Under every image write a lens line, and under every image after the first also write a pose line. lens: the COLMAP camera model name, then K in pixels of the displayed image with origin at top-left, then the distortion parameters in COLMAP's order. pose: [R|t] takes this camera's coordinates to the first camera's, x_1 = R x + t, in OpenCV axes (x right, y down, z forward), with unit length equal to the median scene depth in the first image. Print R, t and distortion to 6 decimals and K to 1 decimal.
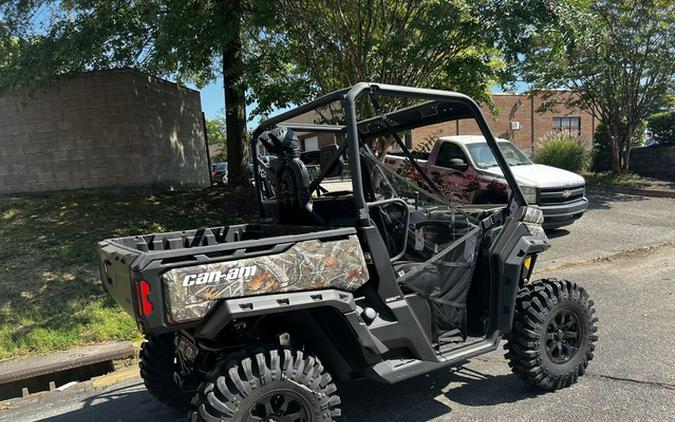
lens RADIAL K [[510.9, 0, 336.7], [0, 510.9, 251.4], [0, 0, 1]] dist [0.046335, -0.047892]
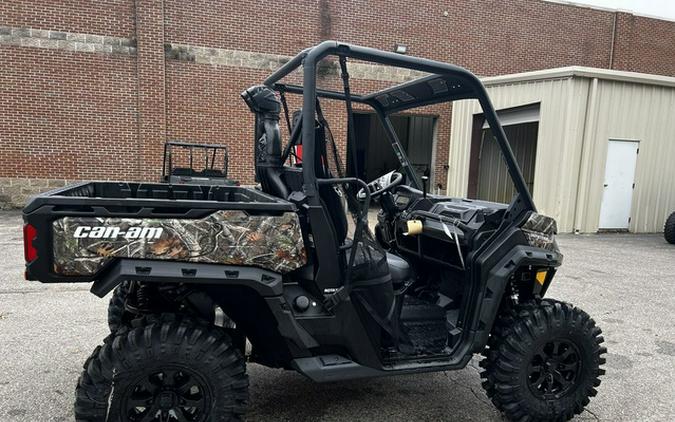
lens RADIAL K [[510.9, 0, 335.4], [0, 510.9, 243.6], [0, 0, 1]] dist [0.046335, -0.047892]
pose [[0.968642, 0.161574, -0.188750, 0.299922], [-0.154765, 0.986666, 0.050373, -0.036550], [0.194372, -0.019582, 0.980732, 0.148974]]
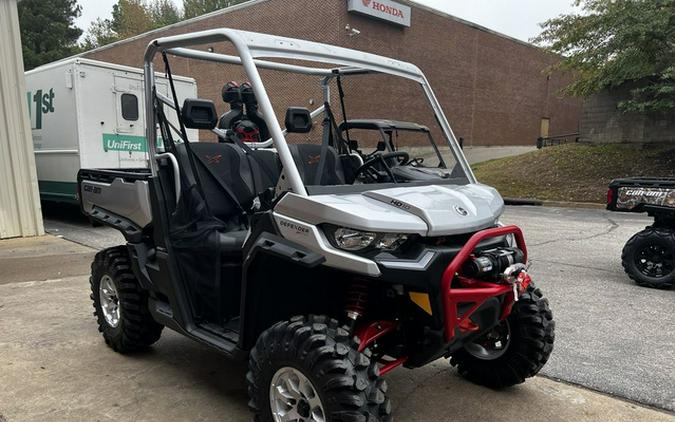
lens RADIAL K [[510.9, 0, 341.4], [0, 510.9, 244.9], [0, 0, 1]] dist [0.046335, -0.047892]
pose [[0.237749, 0.259586, -0.935997, 1.341180], [-0.142153, 0.962551, 0.230843, -0.239531], [0.960868, 0.078172, 0.265747, 1.206229]]
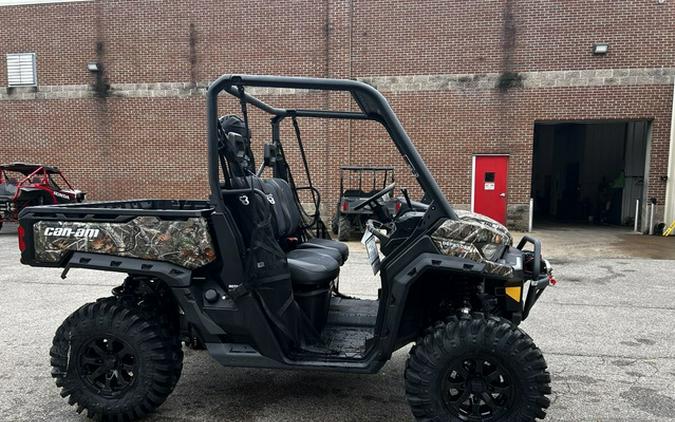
lens RADIAL K [[510.9, 0, 334.1], [0, 510.9, 243.5], [0, 0, 1]] dist [0.046335, -0.047892]
pose [[0.780286, 0.167945, -0.602452, 0.968179], [-0.150090, 0.985405, 0.080306, -0.115374], [0.607146, 0.027760, 0.794105, 0.341422]]
